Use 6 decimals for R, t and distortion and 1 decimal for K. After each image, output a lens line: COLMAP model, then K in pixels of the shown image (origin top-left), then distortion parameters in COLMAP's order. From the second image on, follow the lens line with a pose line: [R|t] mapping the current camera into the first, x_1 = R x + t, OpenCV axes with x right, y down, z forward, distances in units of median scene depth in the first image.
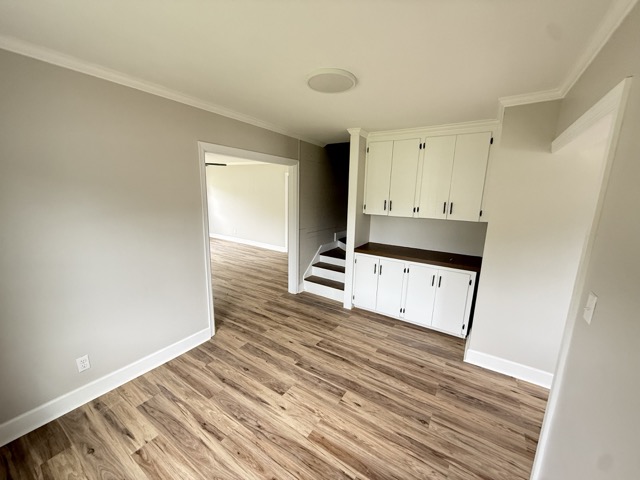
lens RADIAL K [[254.5, 0, 320.0], [0, 254.5, 240.0], [0, 0, 1]] dist [-0.001197, -0.000271]
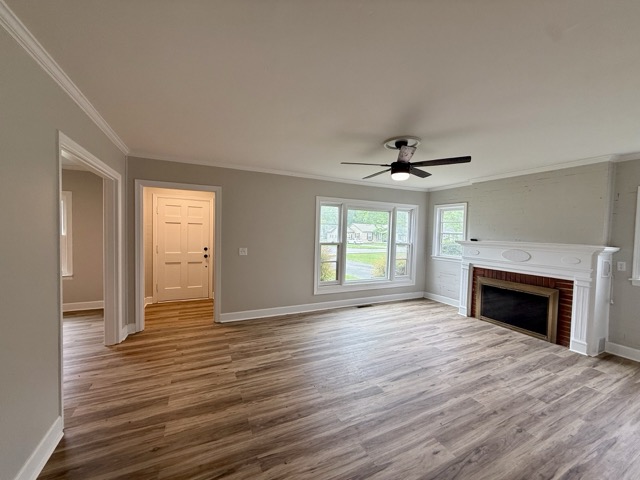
lens RADIAL K [[254.5, 0, 320.0], [0, 254.5, 240.0], [0, 0, 1]] dist [-0.001197, -0.000271]
pose [[-0.515446, -0.007361, -0.856890, 0.016686], [-0.193973, 0.975010, 0.108306, -0.187458], [0.834679, 0.222039, -0.503993, 1.194554]]
